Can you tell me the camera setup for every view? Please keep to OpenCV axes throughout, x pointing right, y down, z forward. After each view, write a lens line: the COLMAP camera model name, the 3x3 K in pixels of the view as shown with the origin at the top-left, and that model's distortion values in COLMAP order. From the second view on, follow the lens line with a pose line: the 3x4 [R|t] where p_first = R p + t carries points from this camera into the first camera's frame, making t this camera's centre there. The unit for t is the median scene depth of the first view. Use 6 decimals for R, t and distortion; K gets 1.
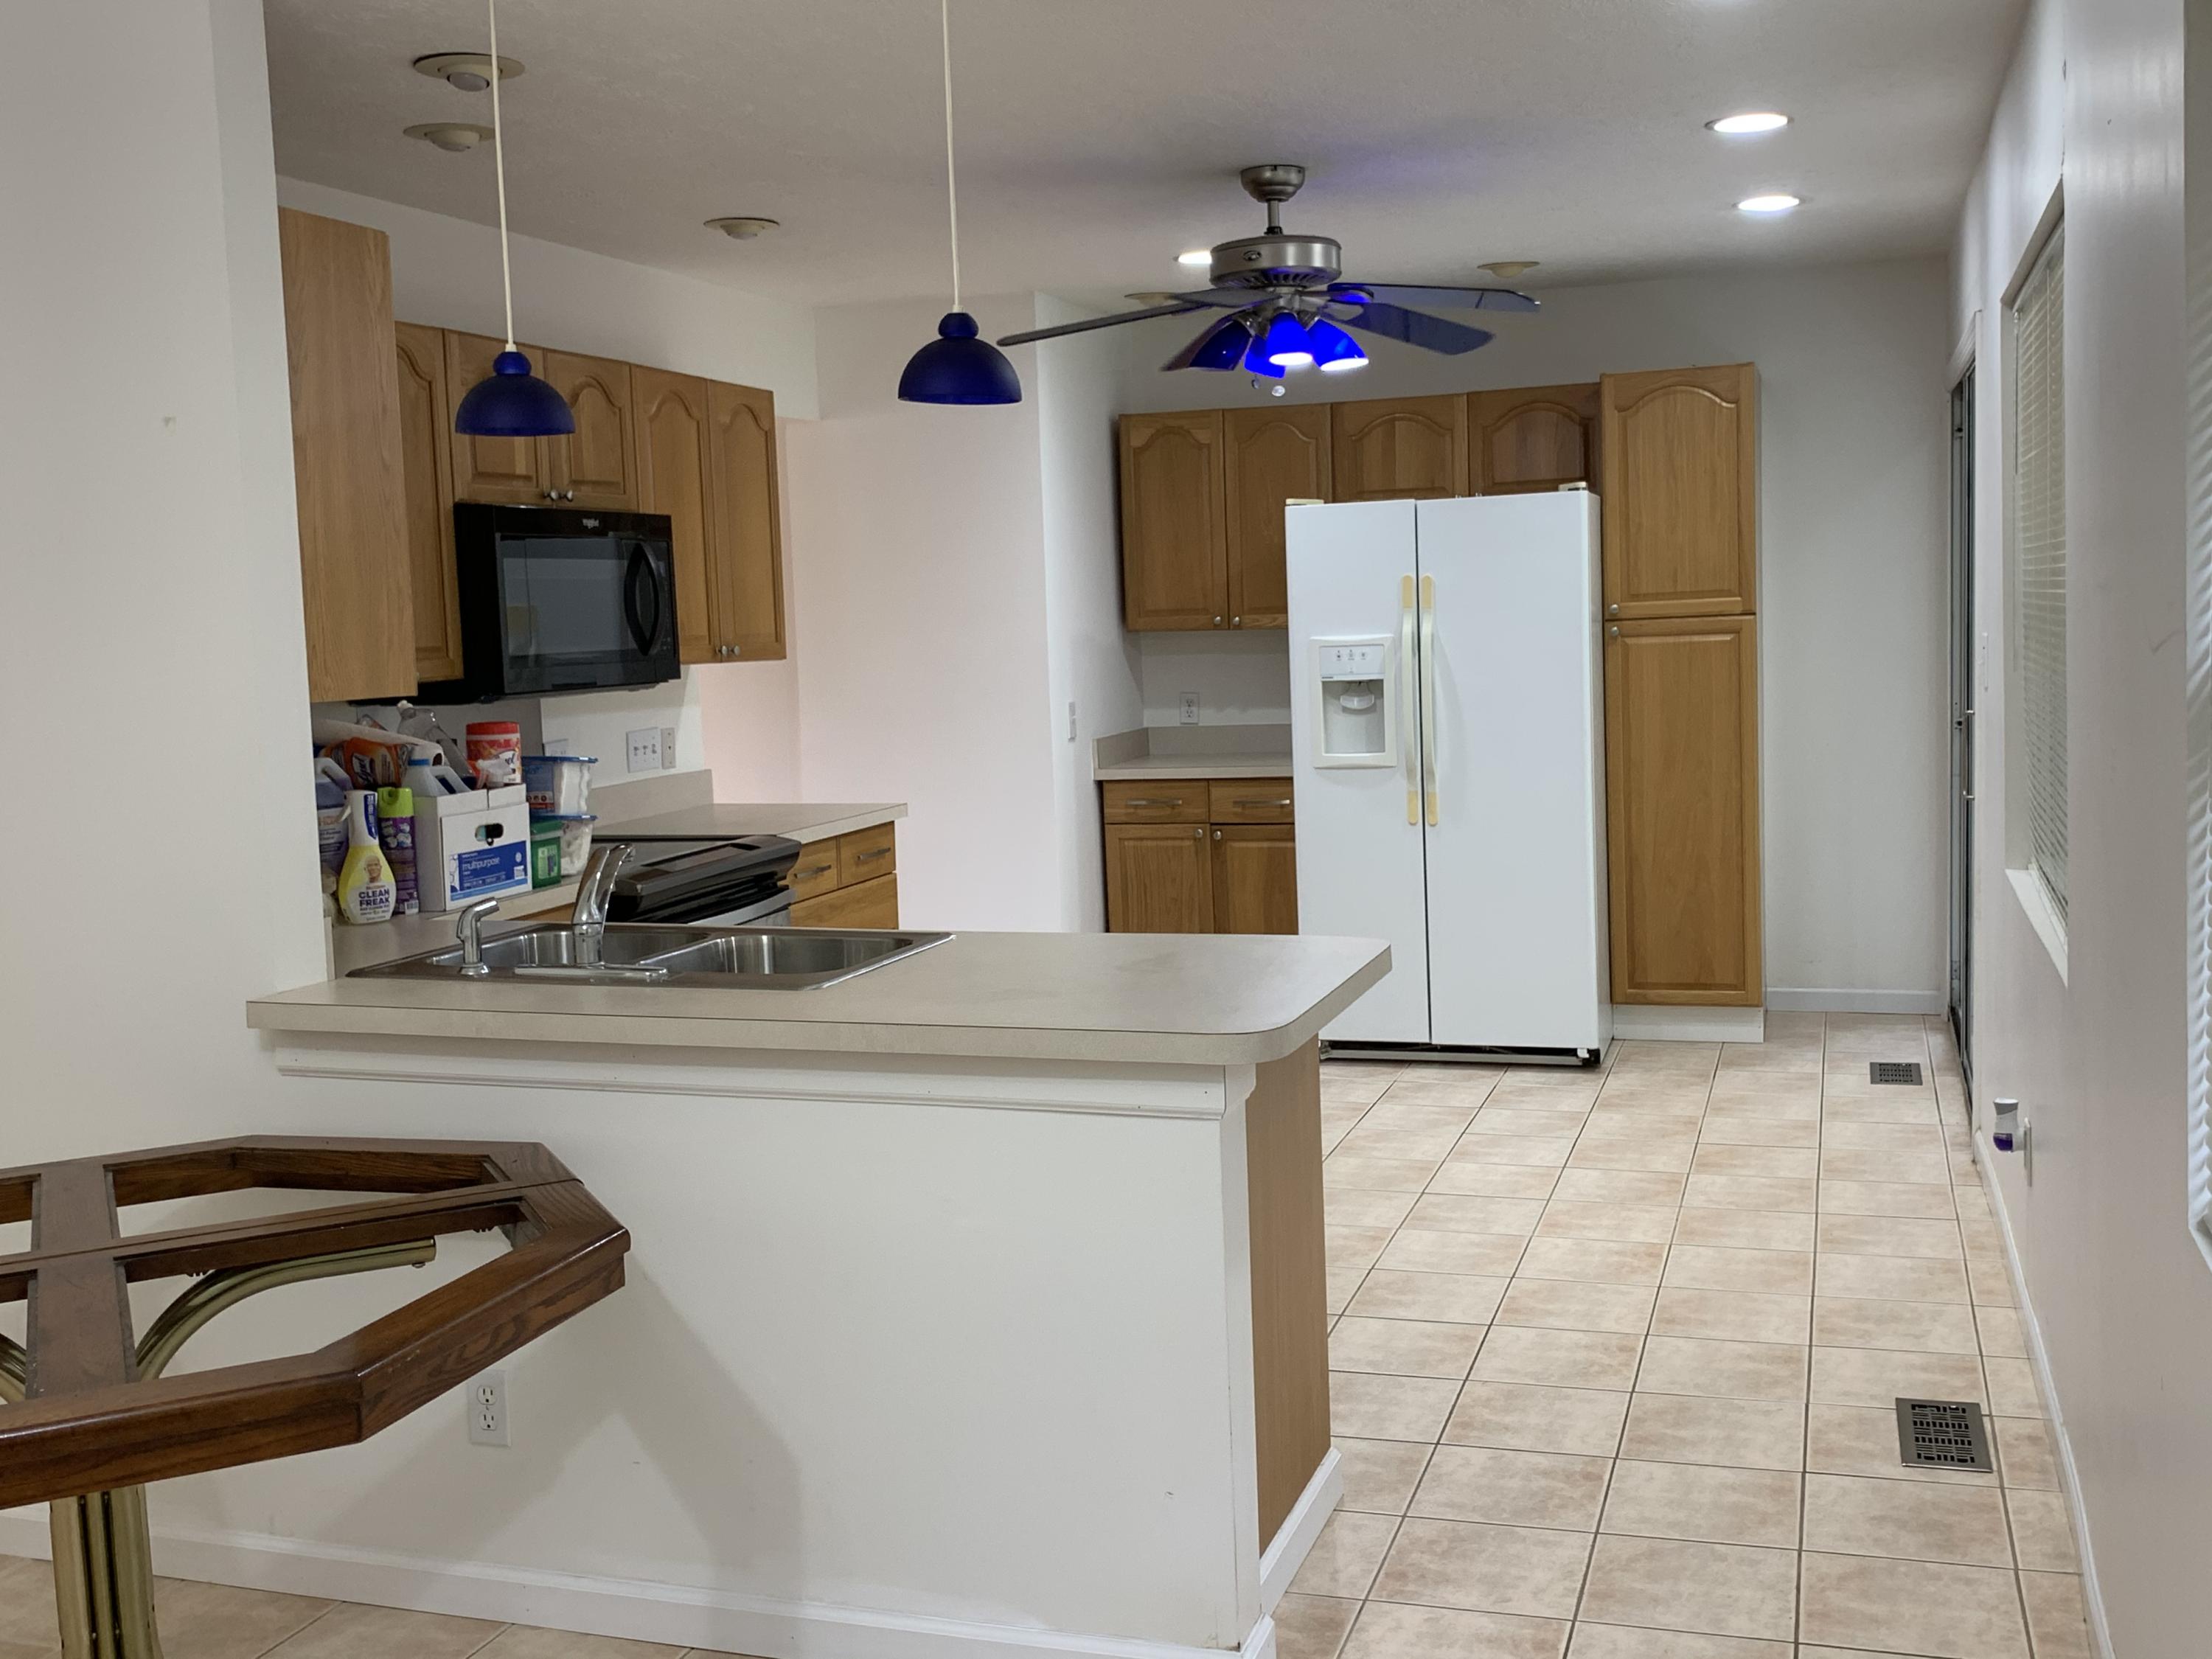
lens RADIAL K [[2188.6, 0, 1106.0], [0, 2188.6, 829.5], [0, 0, 1]] dist [0.116712, -0.305765]
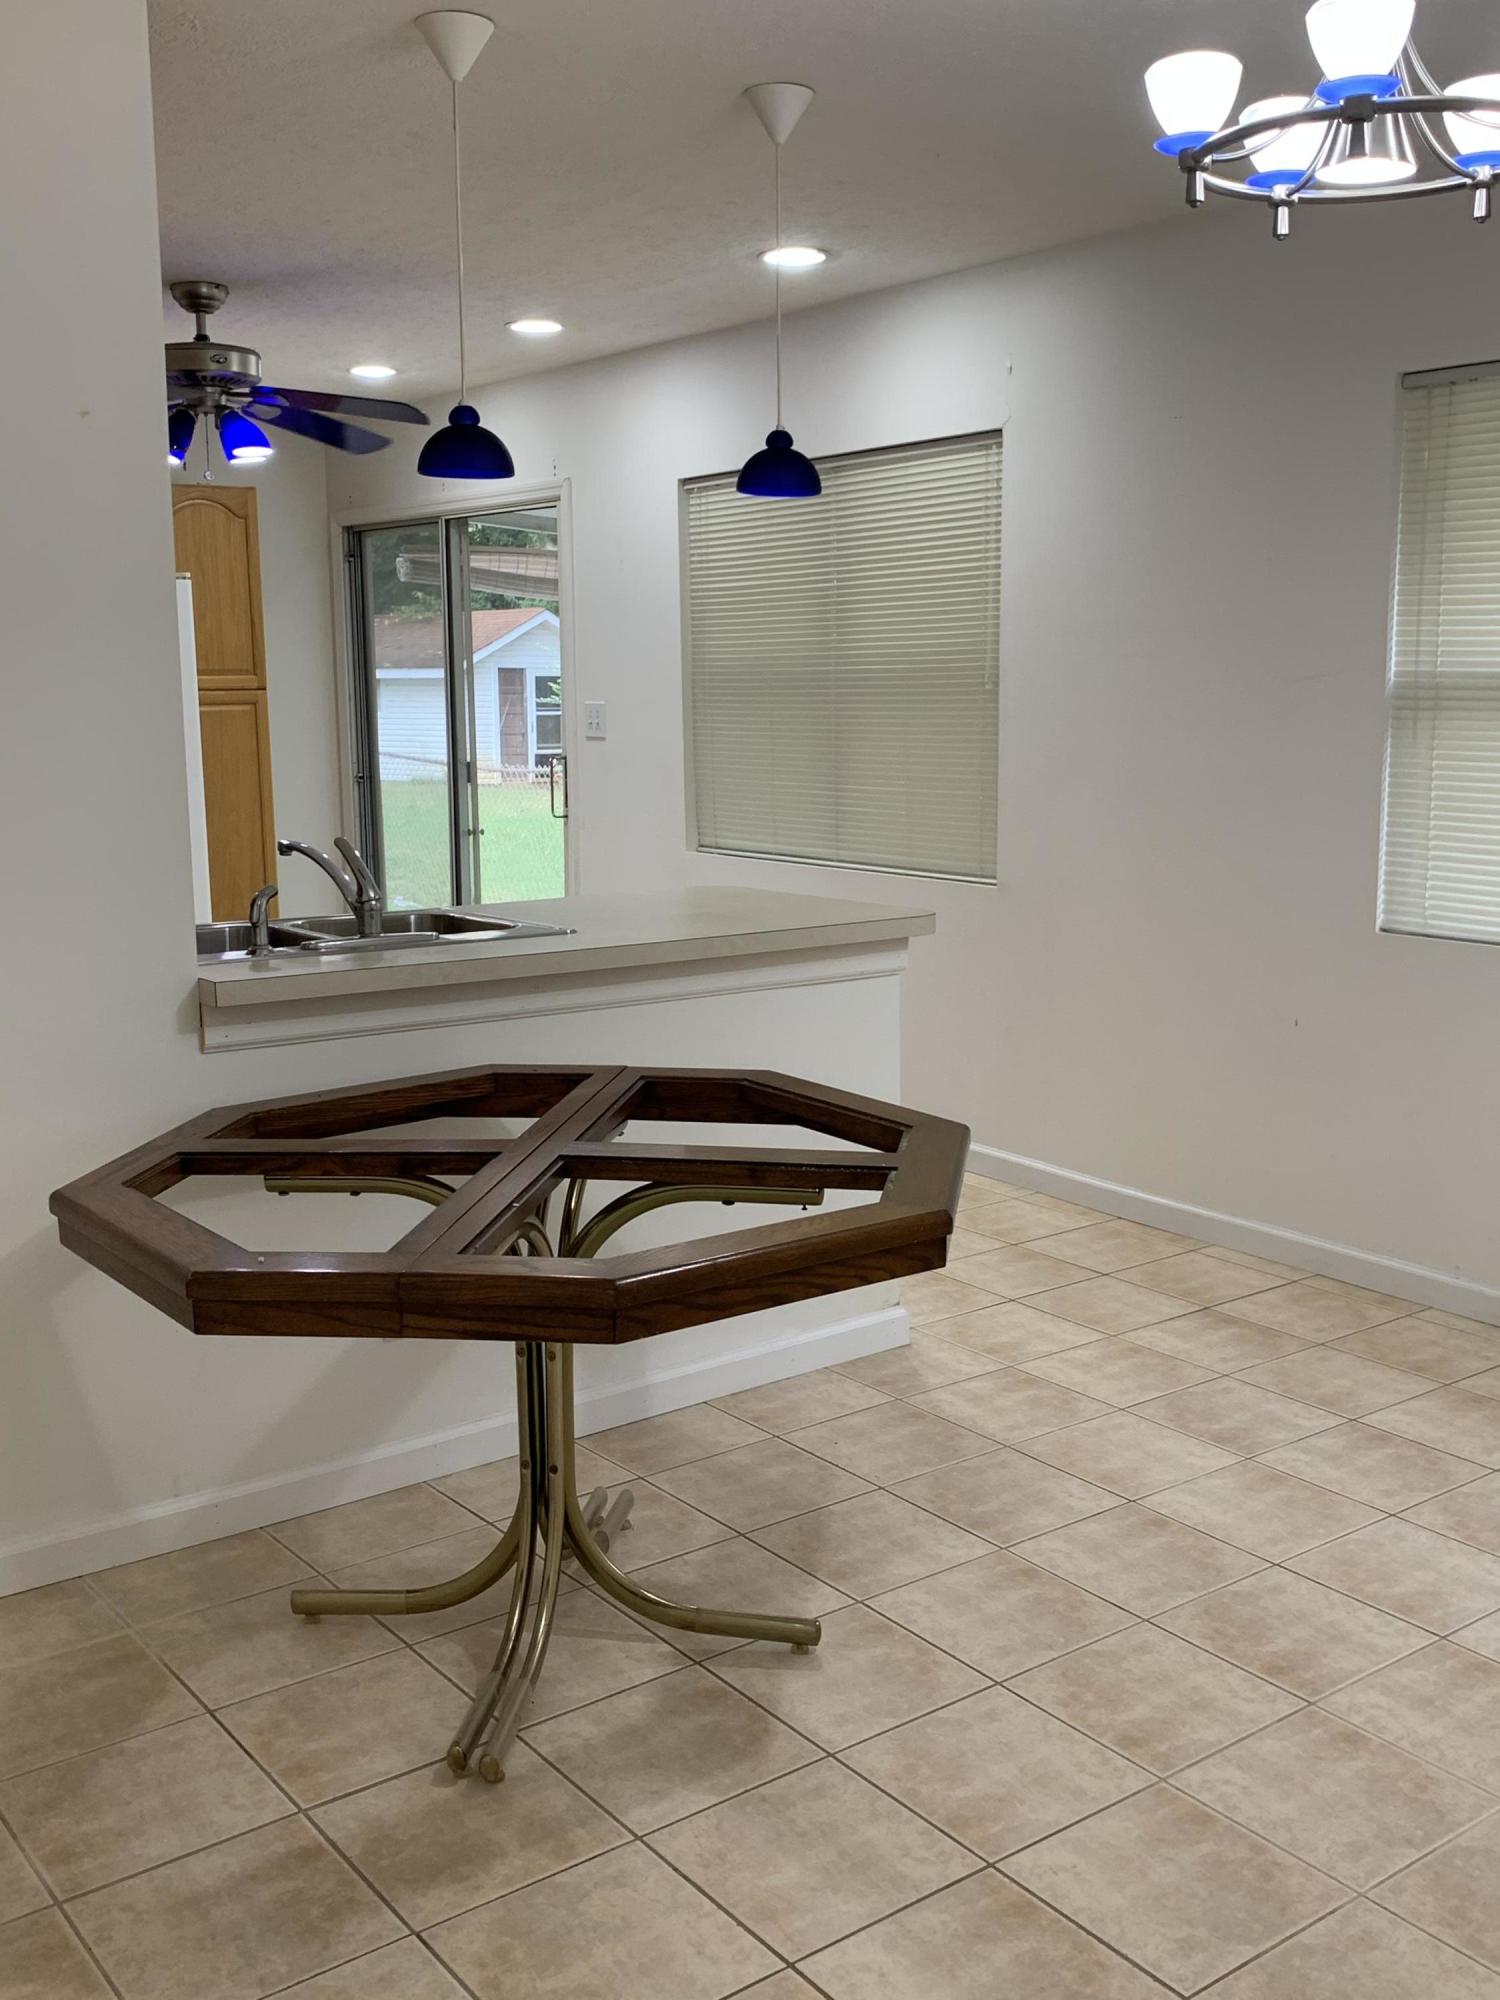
lens RADIAL K [[1947.8, 0, 754.1], [0, 1947.8, 1034.4], [0, 0, 1]] dist [0.206039, -0.562082]
pose [[0.566291, -0.115927, 0.816012, -0.498694], [0.072808, 0.993225, 0.090576, 0.017219], [-0.820983, 0.008119, 0.570895, 0.118874]]
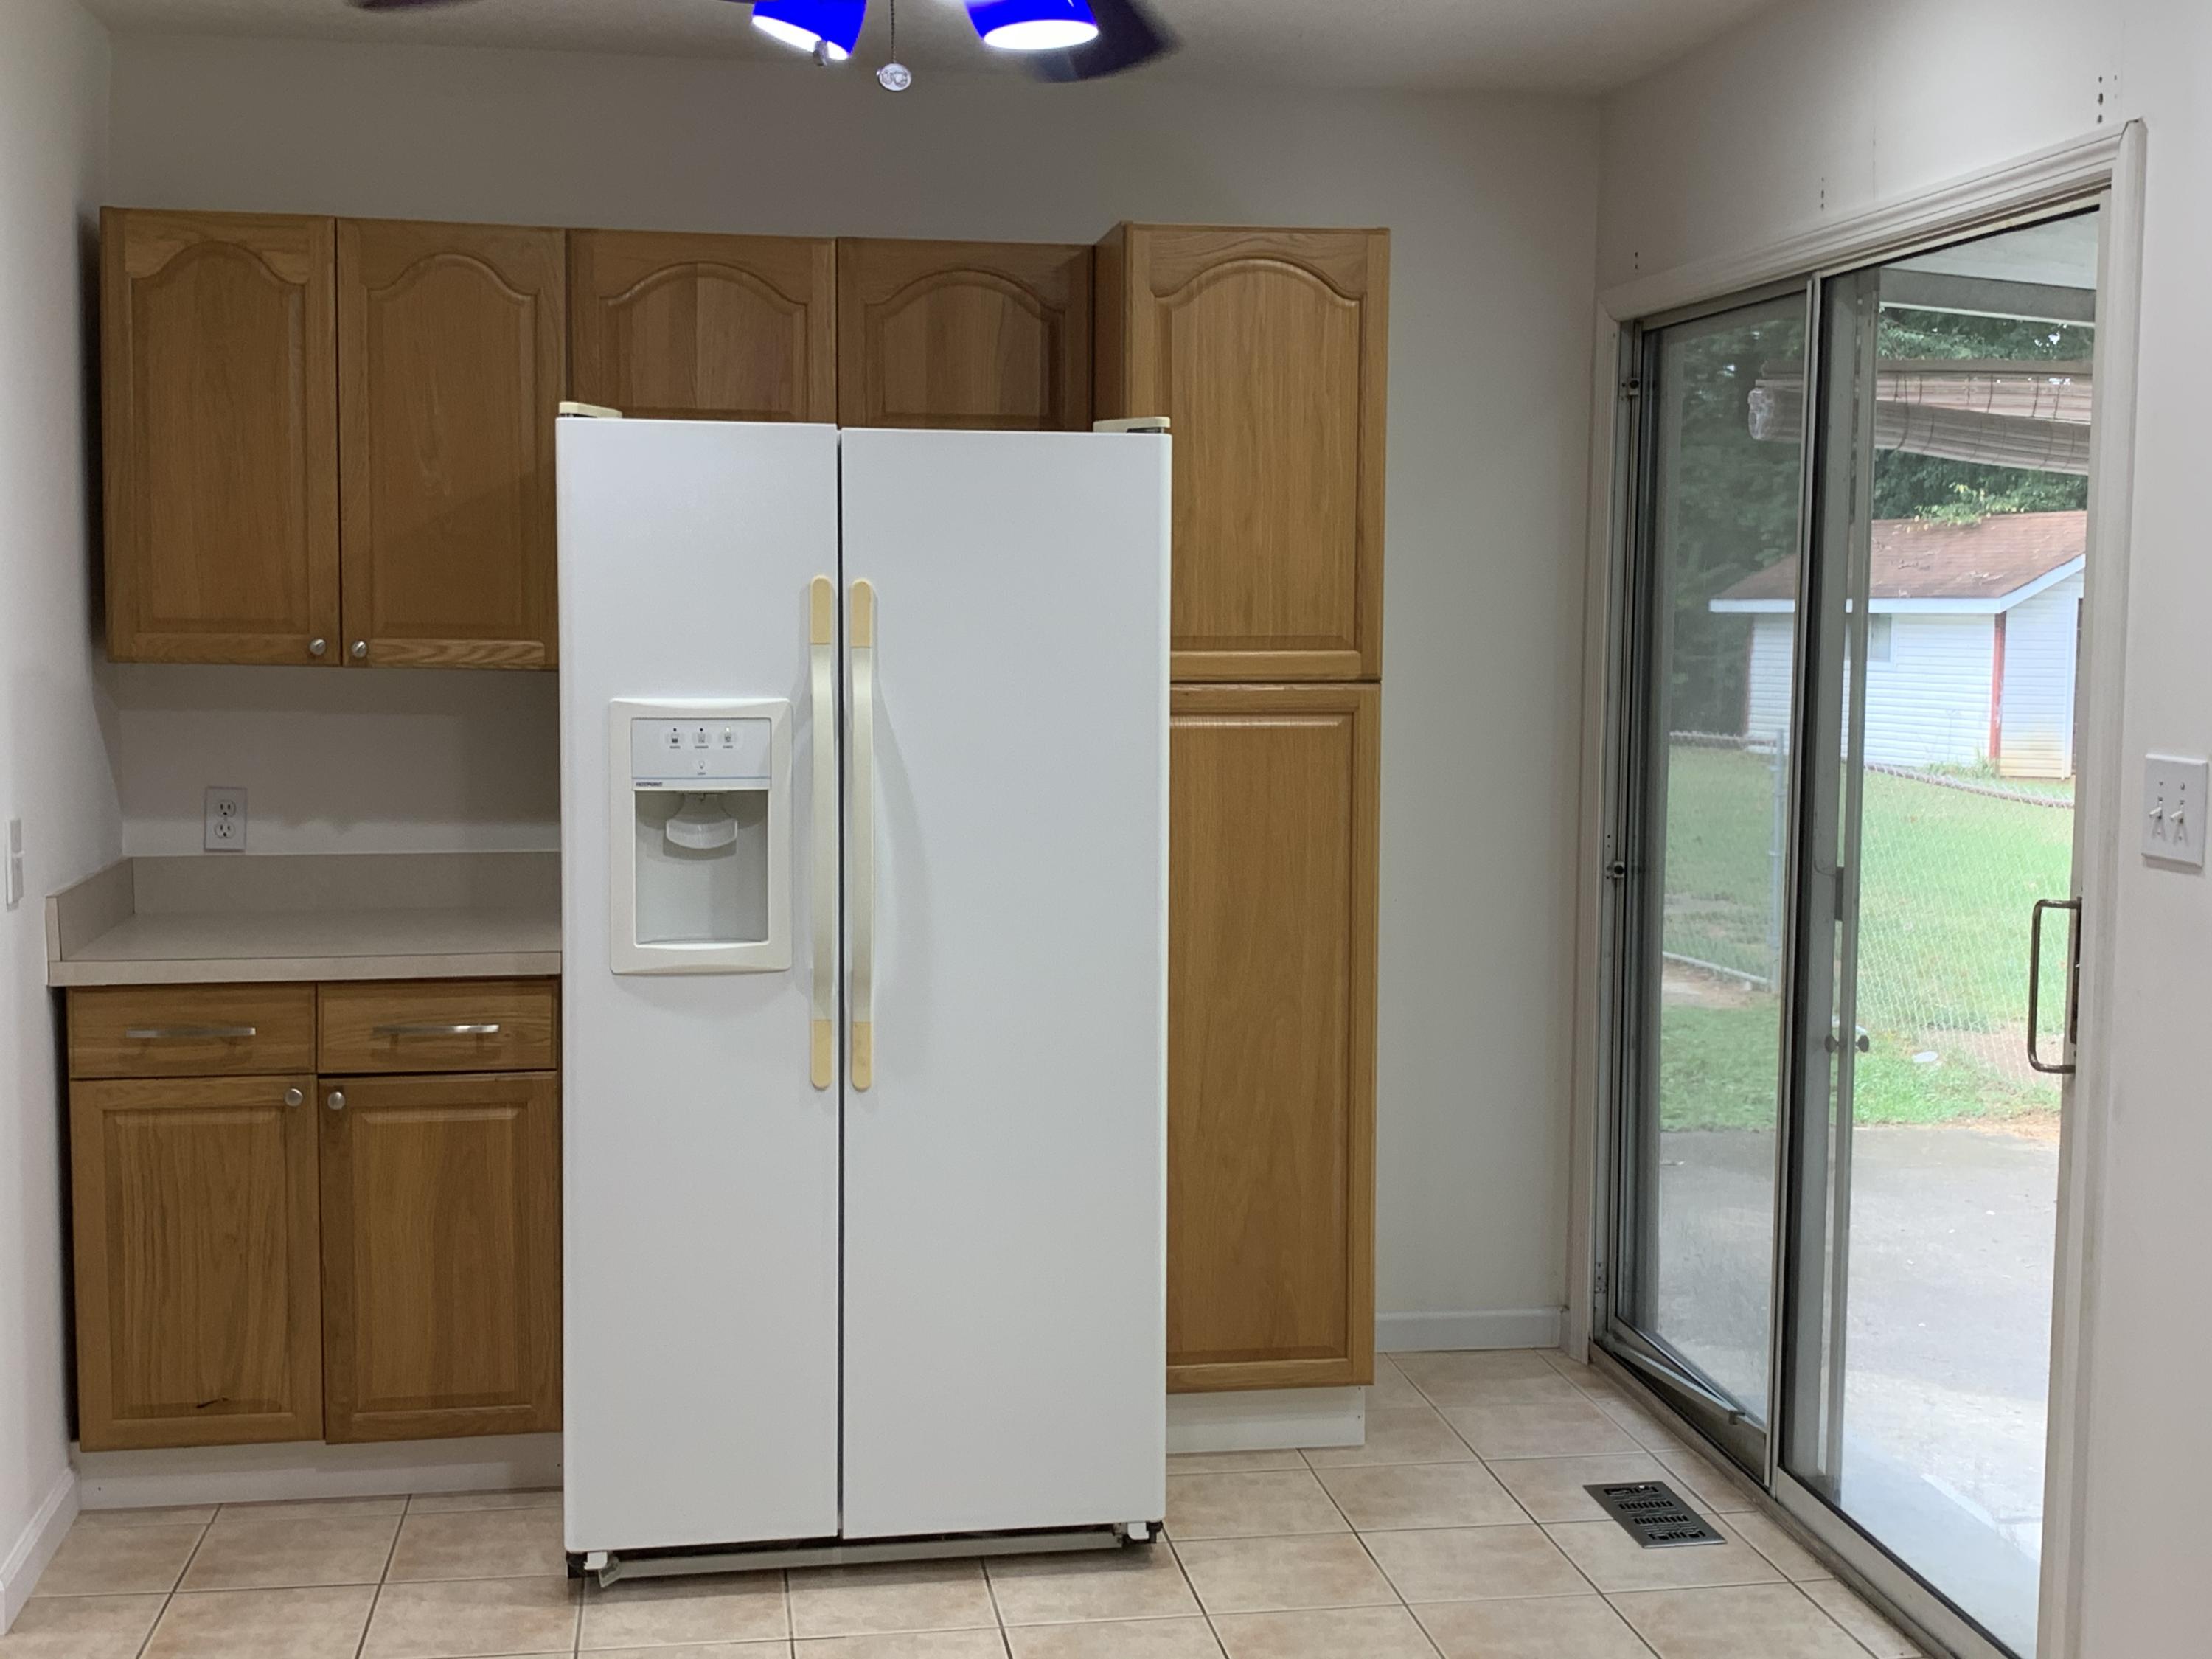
lens RADIAL K [[2613.8, 0, 1125.4], [0, 2613.8, 792.8], [0, 0, 1]] dist [0.204903, -0.745056]
pose [[0.882454, 0.012585, 0.470230, -0.074057], [0.004130, 0.999396, -0.034497, -0.046878], [-0.470380, 0.032384, 0.881870, 0.445298]]
